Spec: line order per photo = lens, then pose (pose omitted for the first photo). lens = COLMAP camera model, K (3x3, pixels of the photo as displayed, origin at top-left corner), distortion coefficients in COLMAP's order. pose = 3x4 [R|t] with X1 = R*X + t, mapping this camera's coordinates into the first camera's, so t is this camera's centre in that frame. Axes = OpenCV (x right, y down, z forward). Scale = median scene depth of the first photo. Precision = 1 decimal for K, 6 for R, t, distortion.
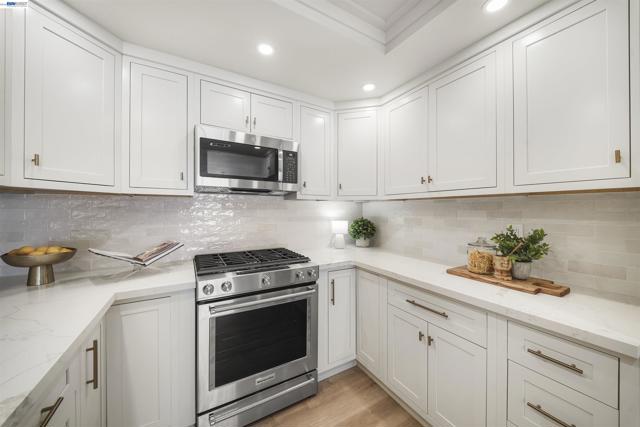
lens RADIAL K [[223.9, 0, 319.0], [0, 223.9, 210.7], [0, 0, 1]] dist [-0.000264, -0.000095]
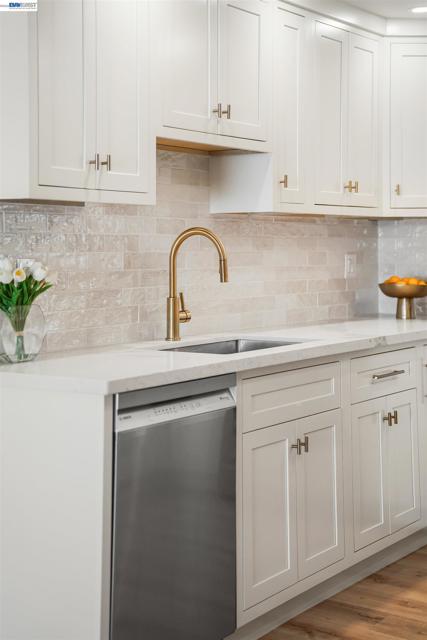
lens RADIAL K [[1081.5, 0, 212.6], [0, 1081.5, 250.5], [0, 0, 1]] dist [0.854594, -2.849126]
pose [[0.437183, -0.006359, -0.899350, 1.725863], [0.005877, 0.999974, -0.004214, 0.042570], [0.899353, -0.003443, 0.437209, -1.172247]]
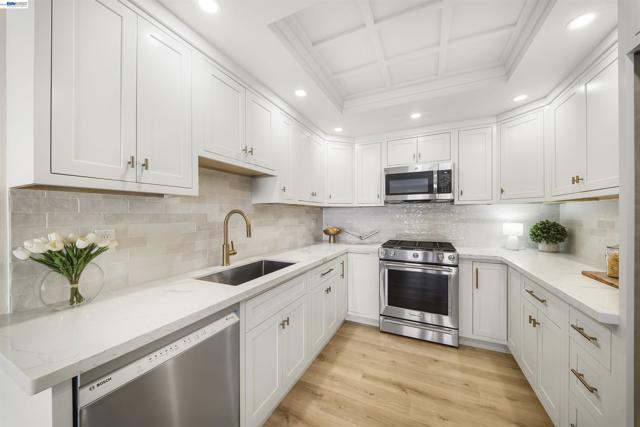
lens RADIAL K [[229.4, 0, 318.8], [0, 229.4, 215.9], [0, 0, 1]] dist [-0.007218, -0.000148]
pose [[0.558961, -0.002442, -0.829190, 0.607600], [0.003793, 0.999993, -0.000388, 0.011591], [0.829185, -0.002928, 0.558966, -0.426655]]
